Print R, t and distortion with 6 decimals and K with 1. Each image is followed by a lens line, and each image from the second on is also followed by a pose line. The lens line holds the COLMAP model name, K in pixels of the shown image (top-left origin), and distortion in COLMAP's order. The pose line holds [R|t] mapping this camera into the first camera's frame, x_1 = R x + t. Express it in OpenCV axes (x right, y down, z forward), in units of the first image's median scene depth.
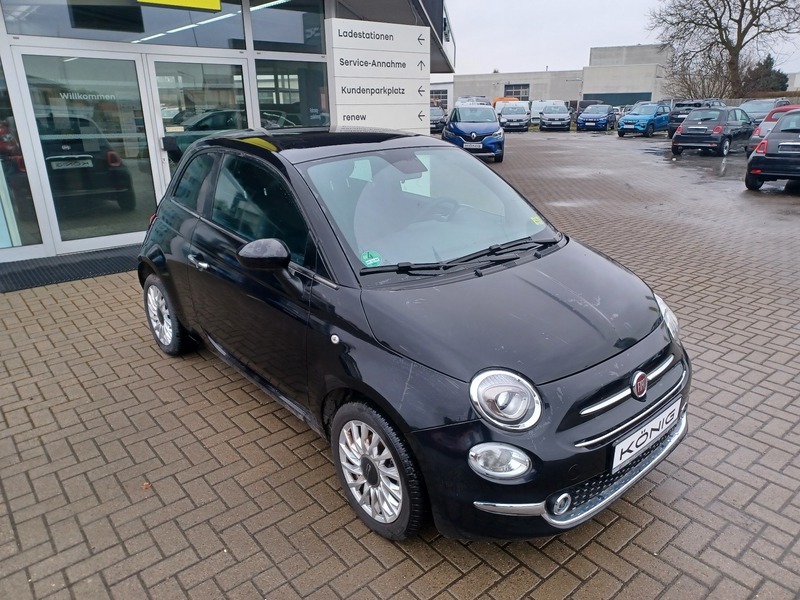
lens RADIAL K [[575.7, 0, 405.8], [0, 575.7, 298.5], [0, 0, 1]] dist [0.031923, -0.001204]
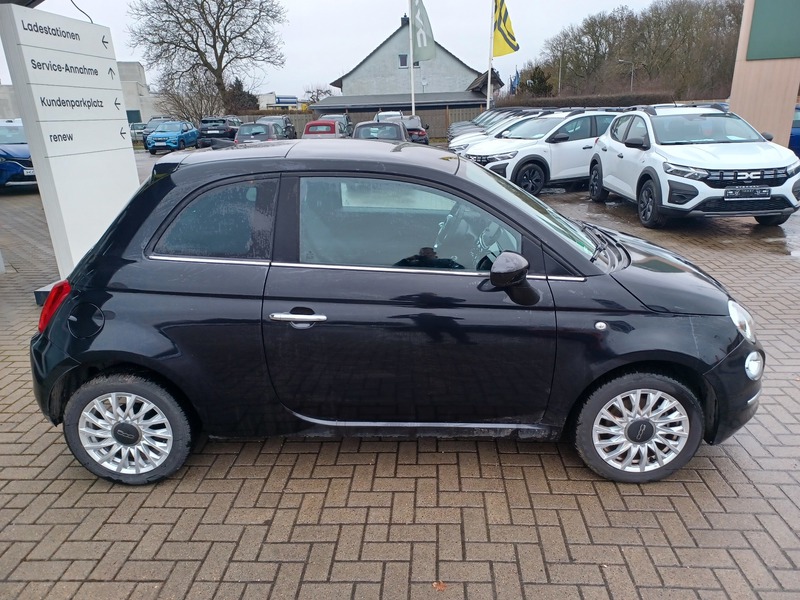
lens RADIAL K [[575.7, 0, 405.8], [0, 575.7, 298.5], [0, 0, 1]] dist [0.031923, -0.001204]
pose [[0.673757, -0.237547, 0.699730, -0.384685], [0.256996, 0.963136, 0.079513, -0.054614], [-0.692823, 0.126255, 0.709969, 0.169641]]
